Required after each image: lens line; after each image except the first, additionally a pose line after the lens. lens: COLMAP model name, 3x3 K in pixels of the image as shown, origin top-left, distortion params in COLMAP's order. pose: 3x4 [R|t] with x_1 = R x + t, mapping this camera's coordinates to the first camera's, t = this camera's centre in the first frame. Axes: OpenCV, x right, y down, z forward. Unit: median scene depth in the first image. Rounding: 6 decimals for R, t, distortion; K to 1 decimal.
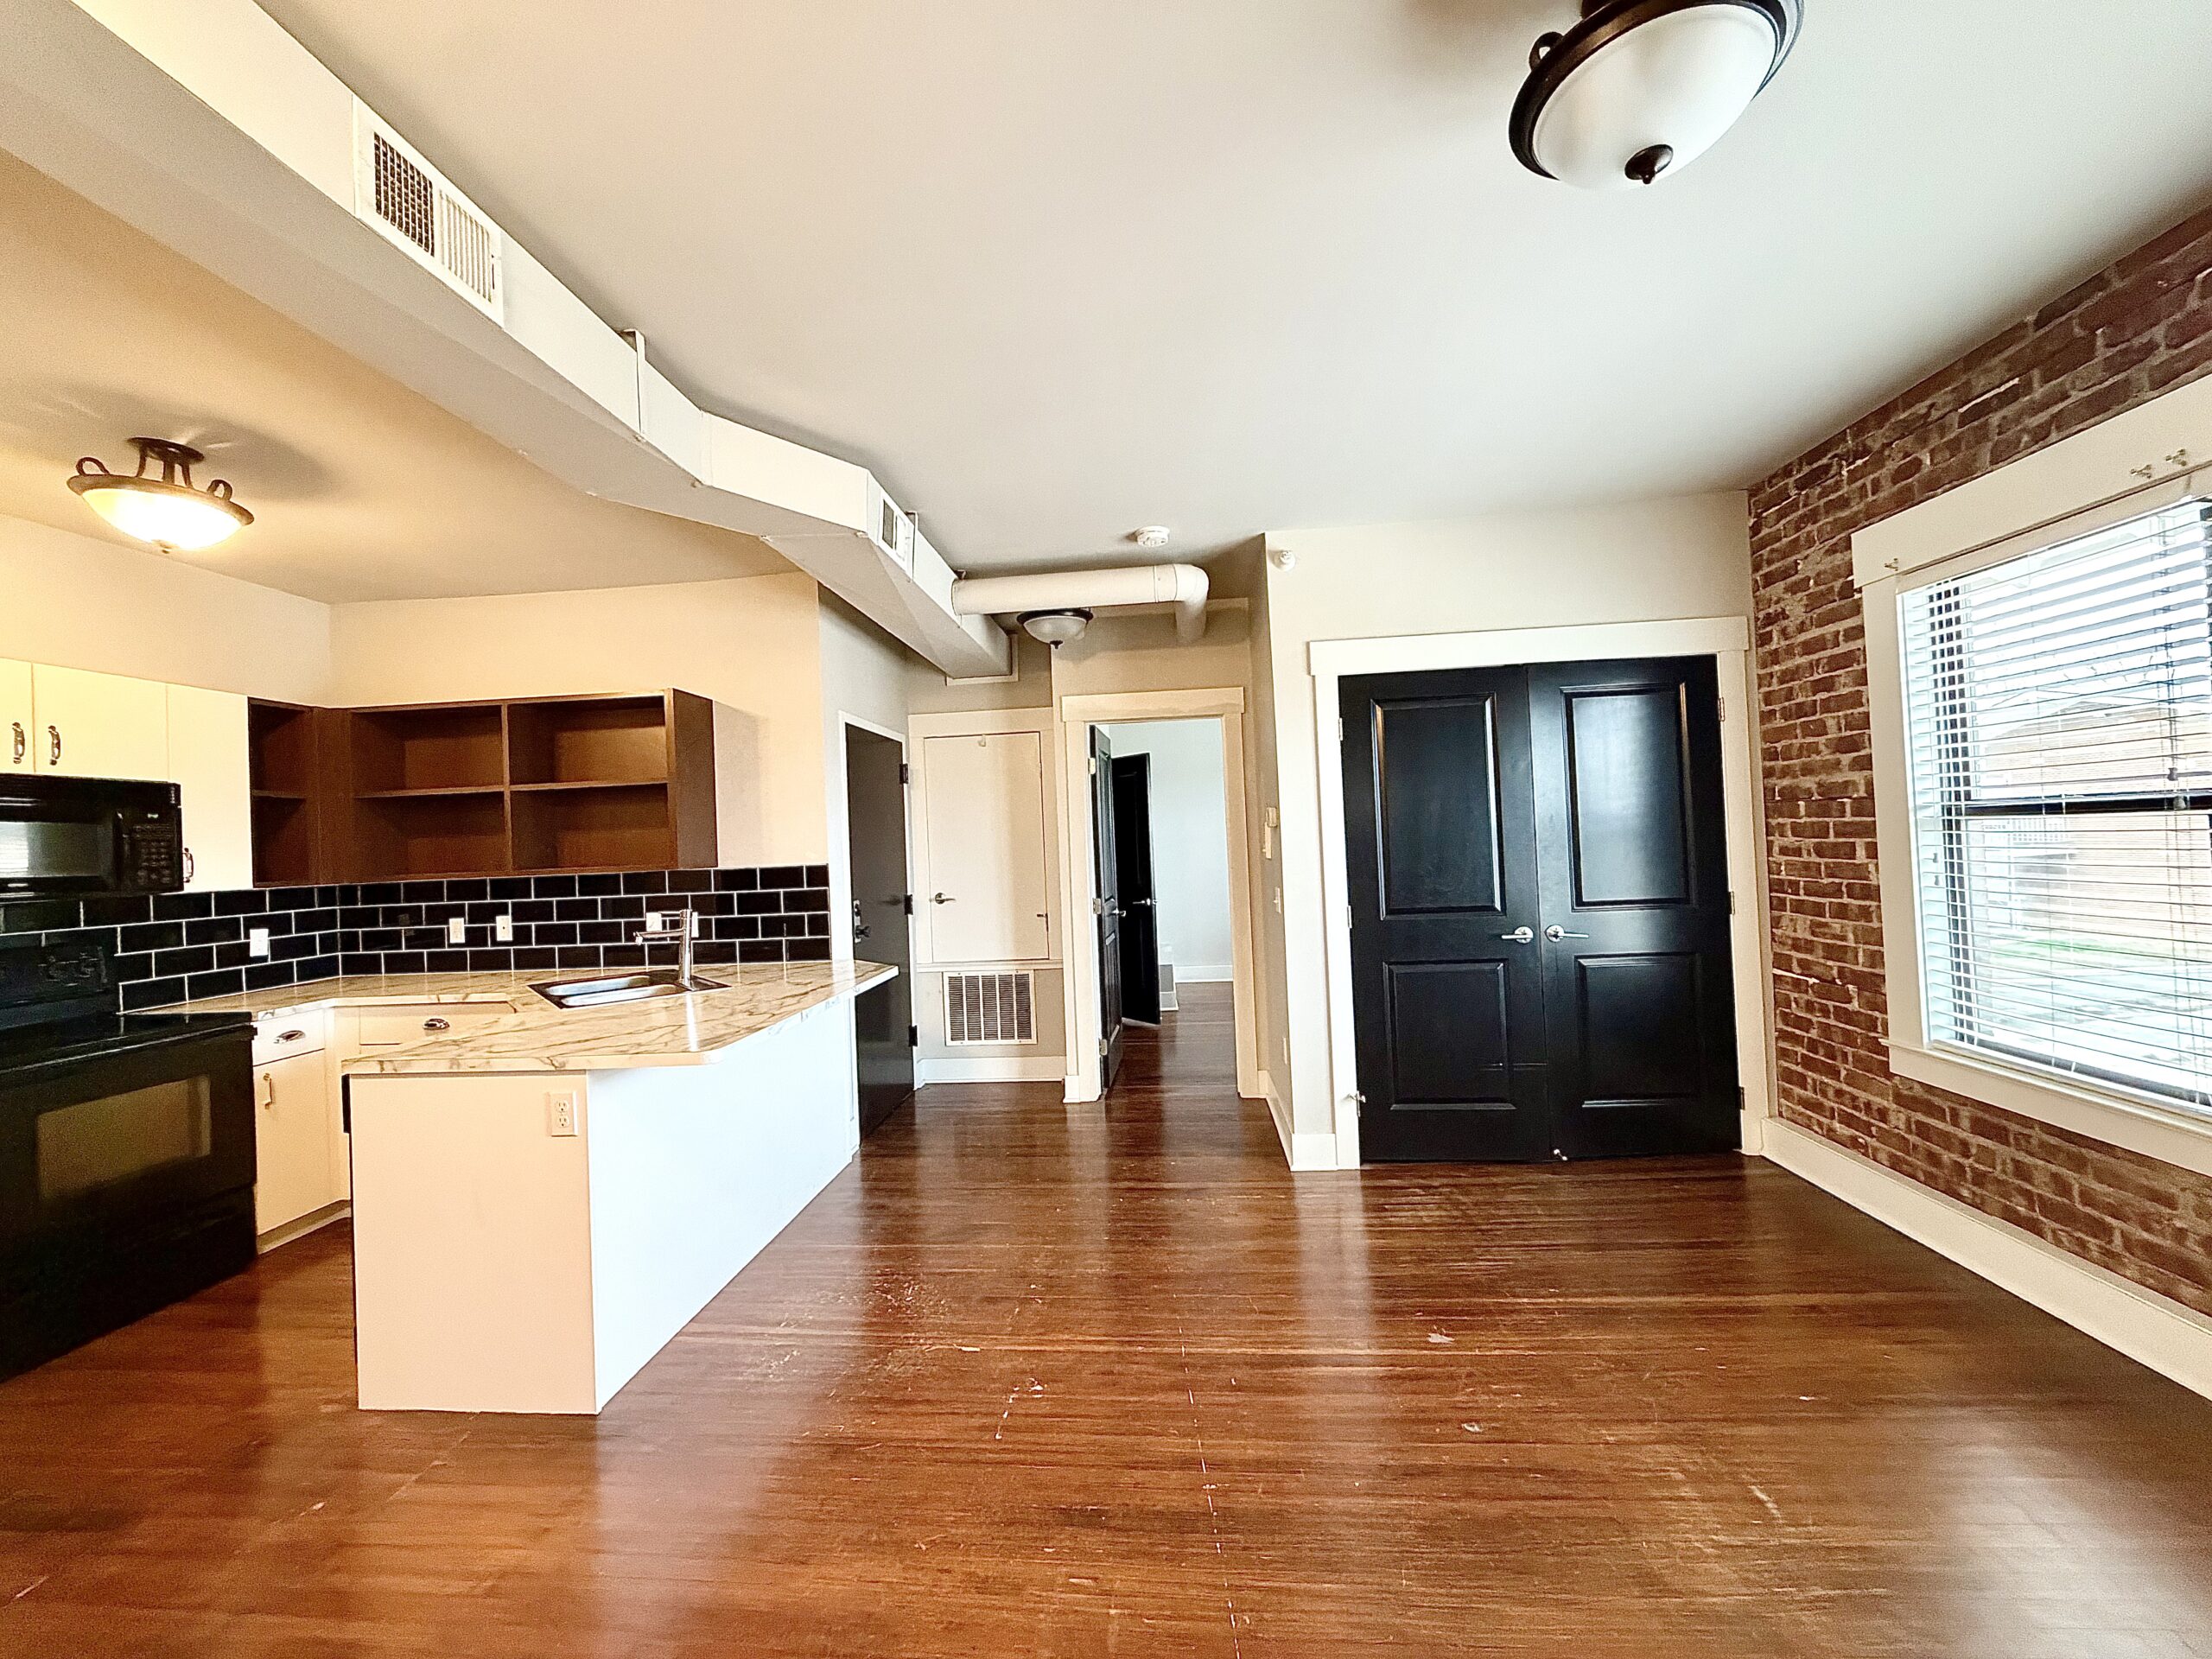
lens RADIAL K [[877.1, 0, 1096.7], [0, 877.1, 830.3], [0, 0, 1]] dist [-0.000776, -0.000008]
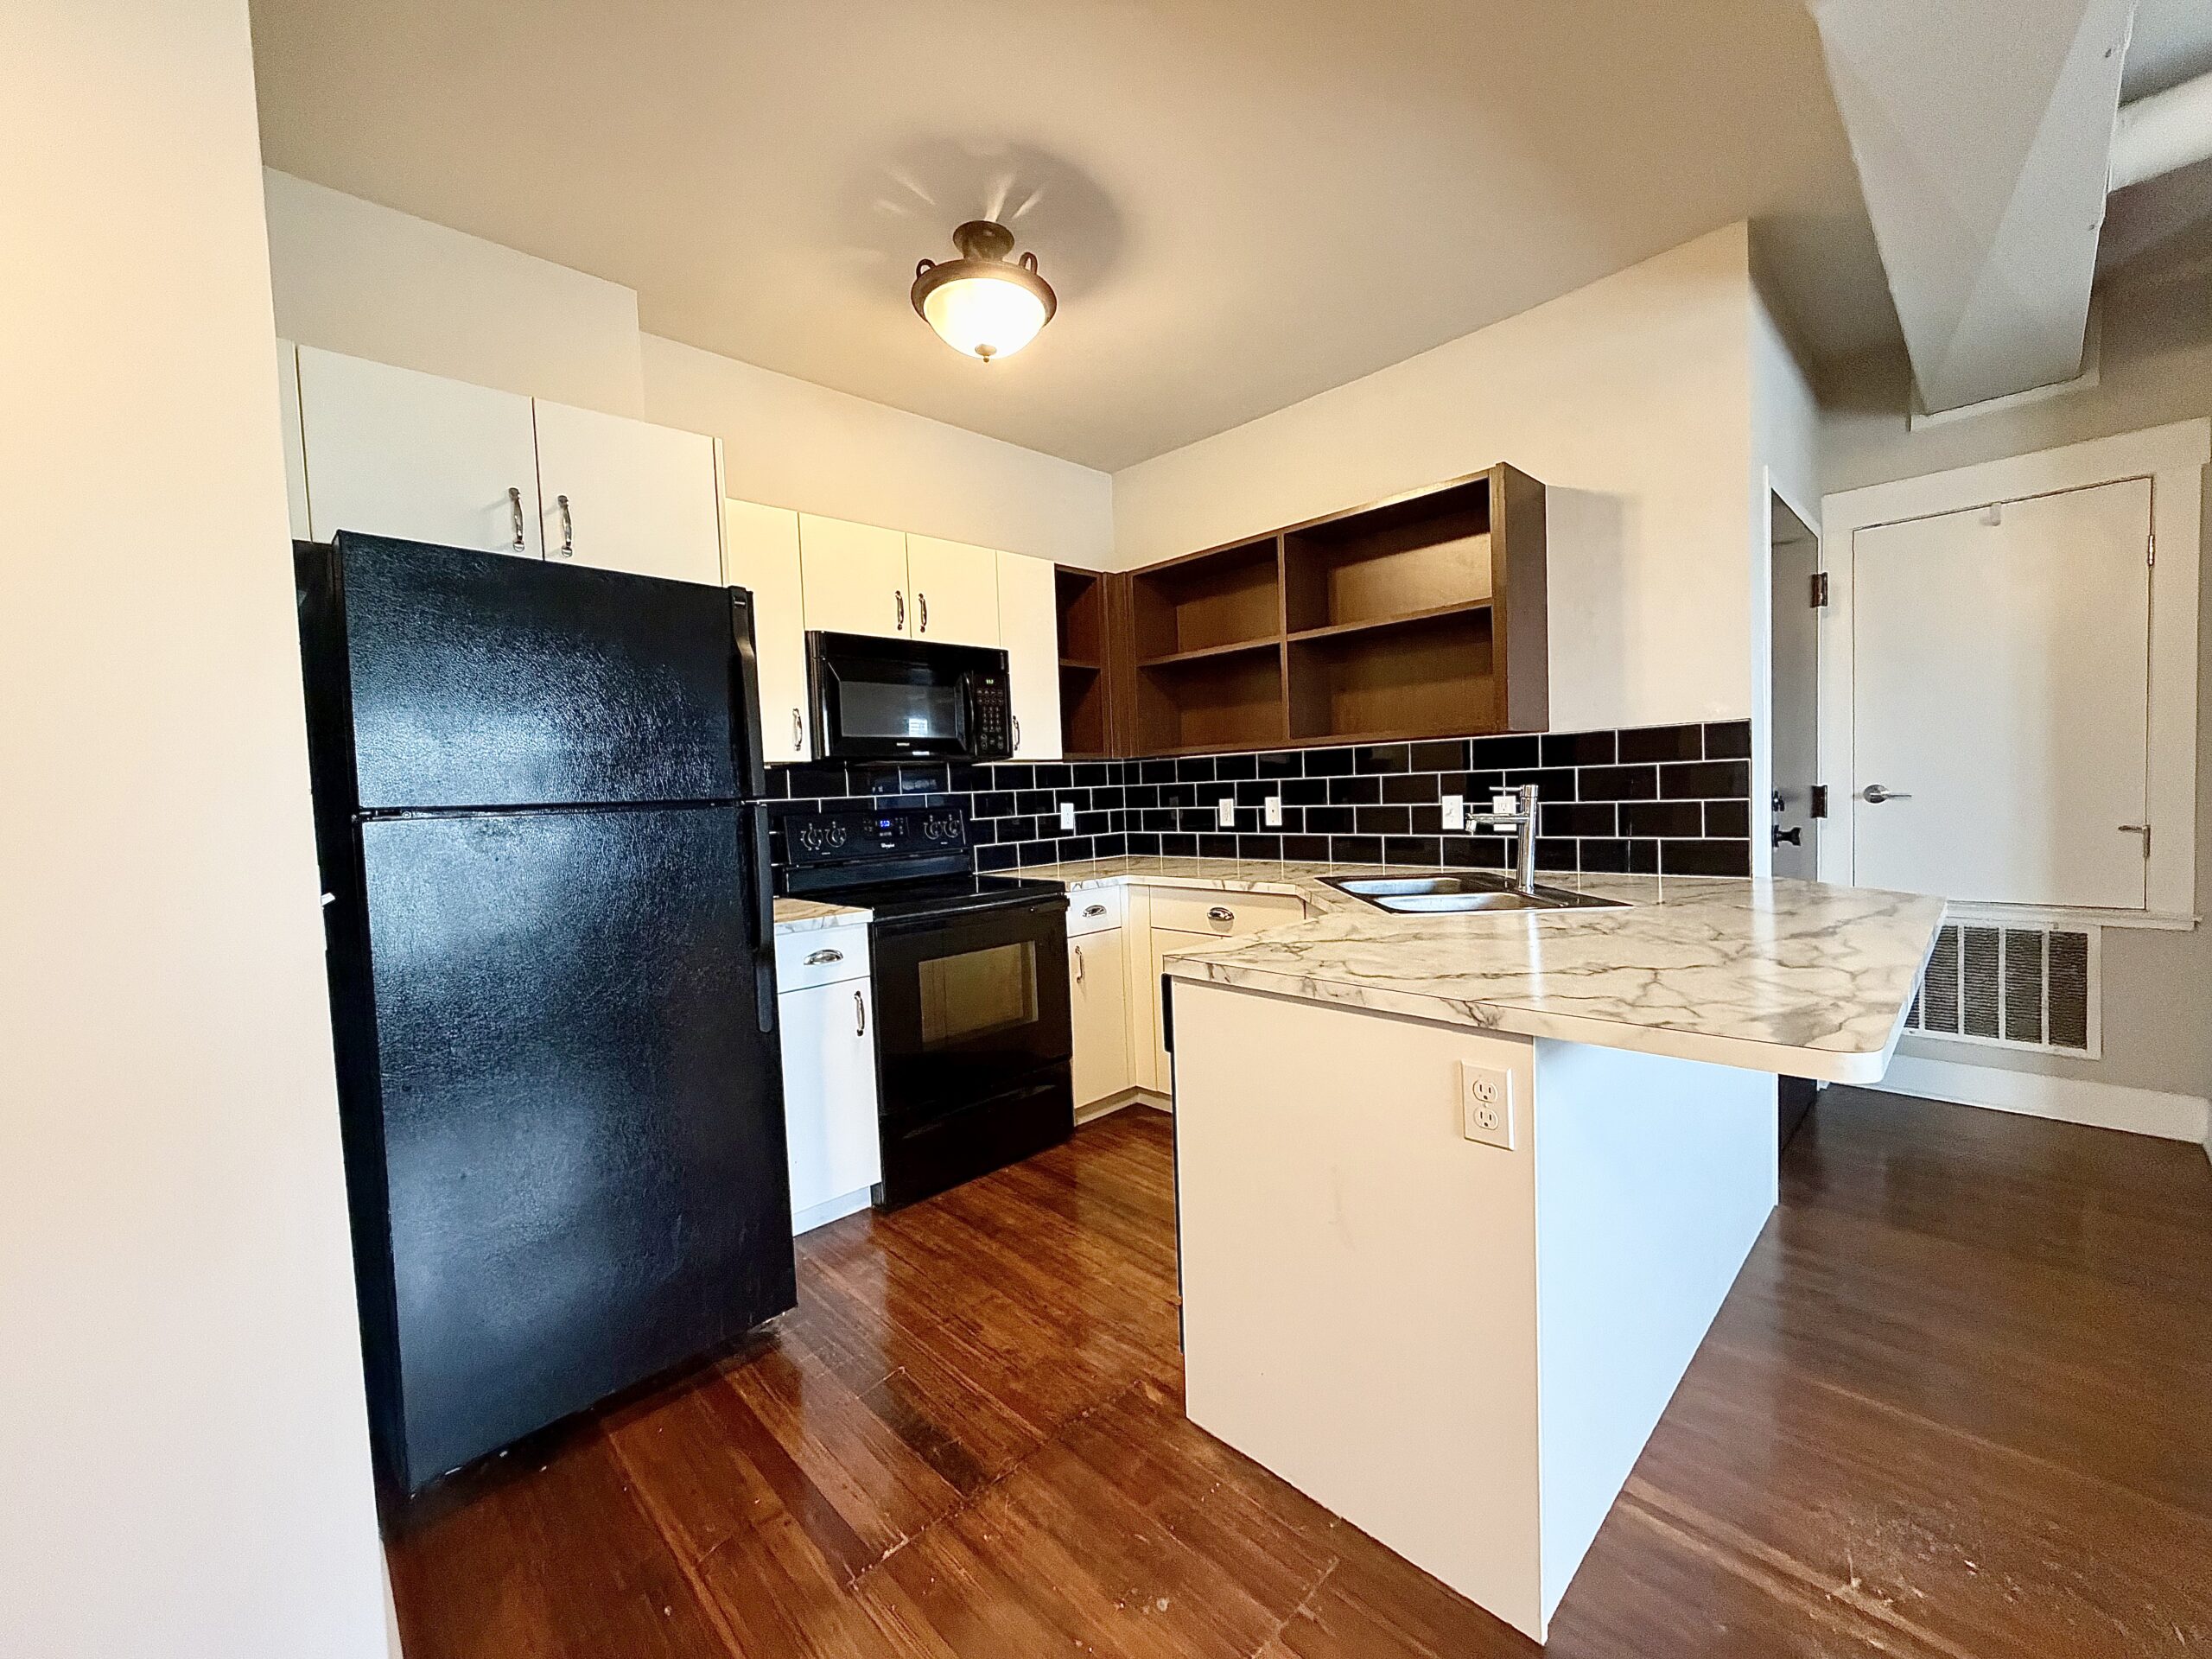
lens RADIAL K [[877.1, 0, 1096.7], [0, 877.1, 830.3], [0, 0, 1]] dist [-0.000776, -0.000008]
pose [[0.752367, 0.042947, -0.657343, -0.284788], [0.017485, 0.996219, 0.085100, 0.064281], [0.658513, -0.075520, 0.748771, 0.283554]]
